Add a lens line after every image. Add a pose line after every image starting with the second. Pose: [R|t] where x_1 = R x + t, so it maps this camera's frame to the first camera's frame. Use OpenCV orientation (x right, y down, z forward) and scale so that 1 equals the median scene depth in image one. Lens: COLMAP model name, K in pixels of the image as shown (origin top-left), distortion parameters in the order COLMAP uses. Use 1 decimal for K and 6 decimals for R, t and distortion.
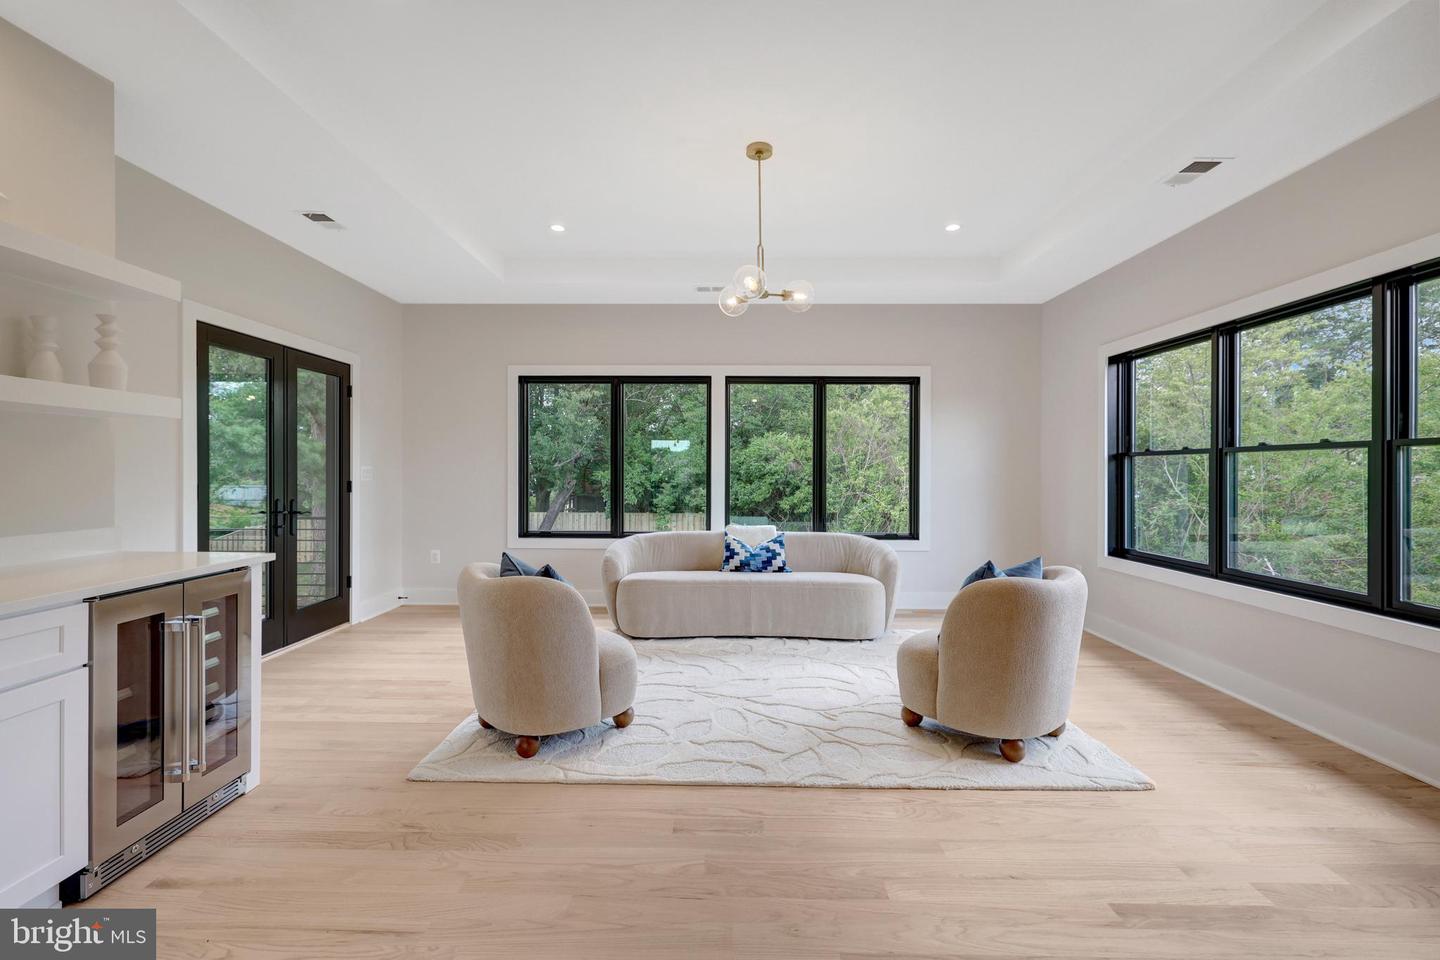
lens RADIAL K [[607.6, 0, 728.1], [0, 607.6, 476.5], [0, 0, 1]] dist [0.003179, 0.000652]
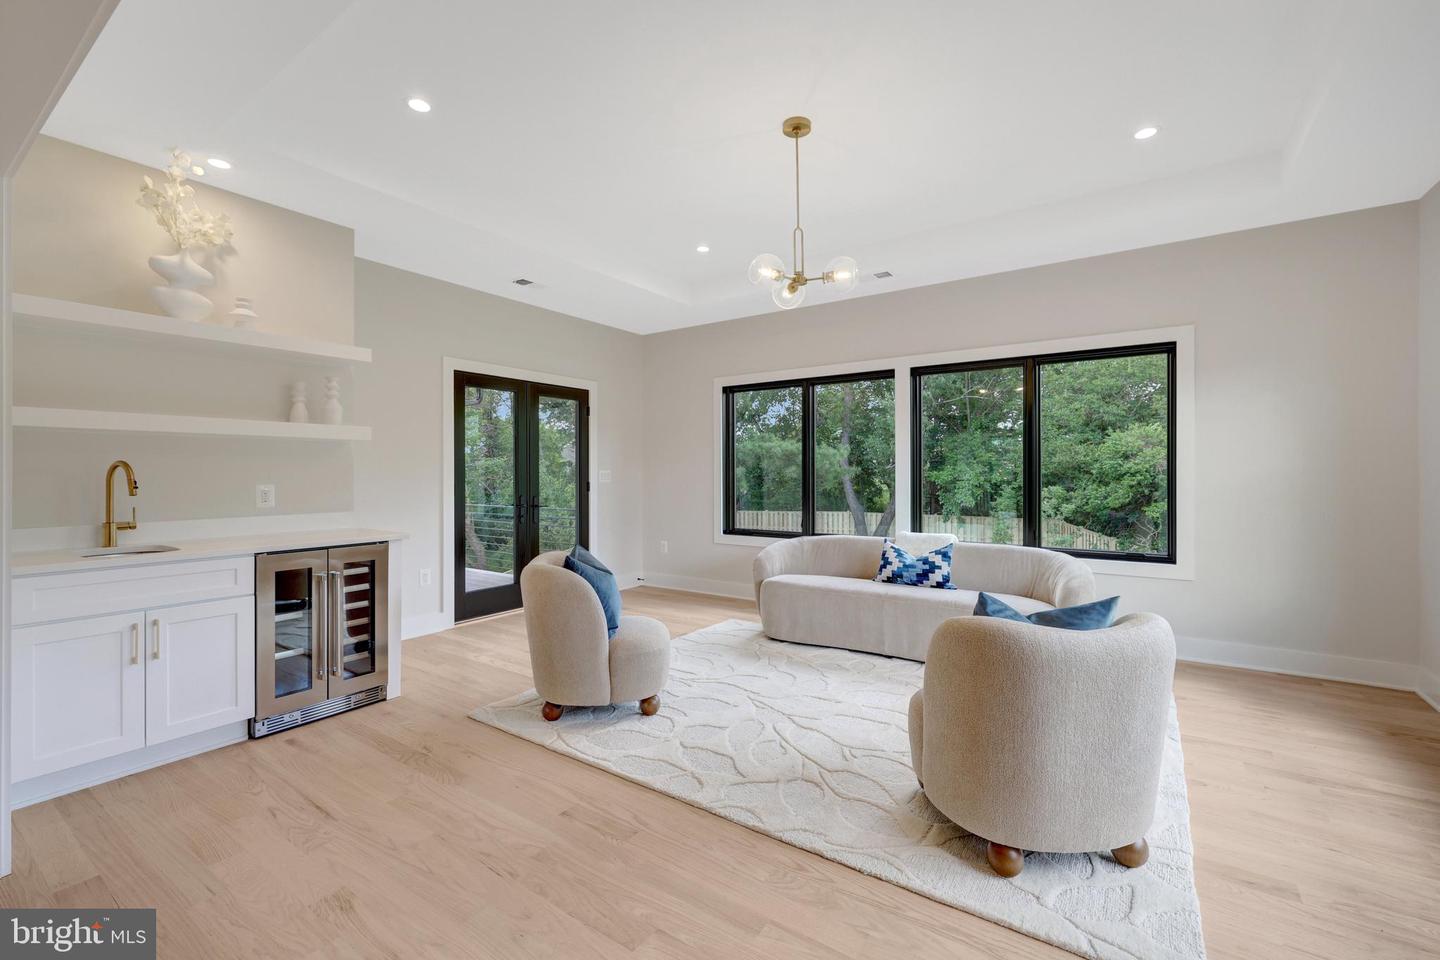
lens RADIAL K [[607.6, 0, 758.3], [0, 607.6, 473.6], [0, 0, 1]] dist [0.003179, 0.000652]
pose [[0.835811, -0.005661, -0.548988, 0.379716], [0.002132, 0.999973, -0.007067, -0.000604], [0.549013, 0.004736, 0.835800, 0.145071]]
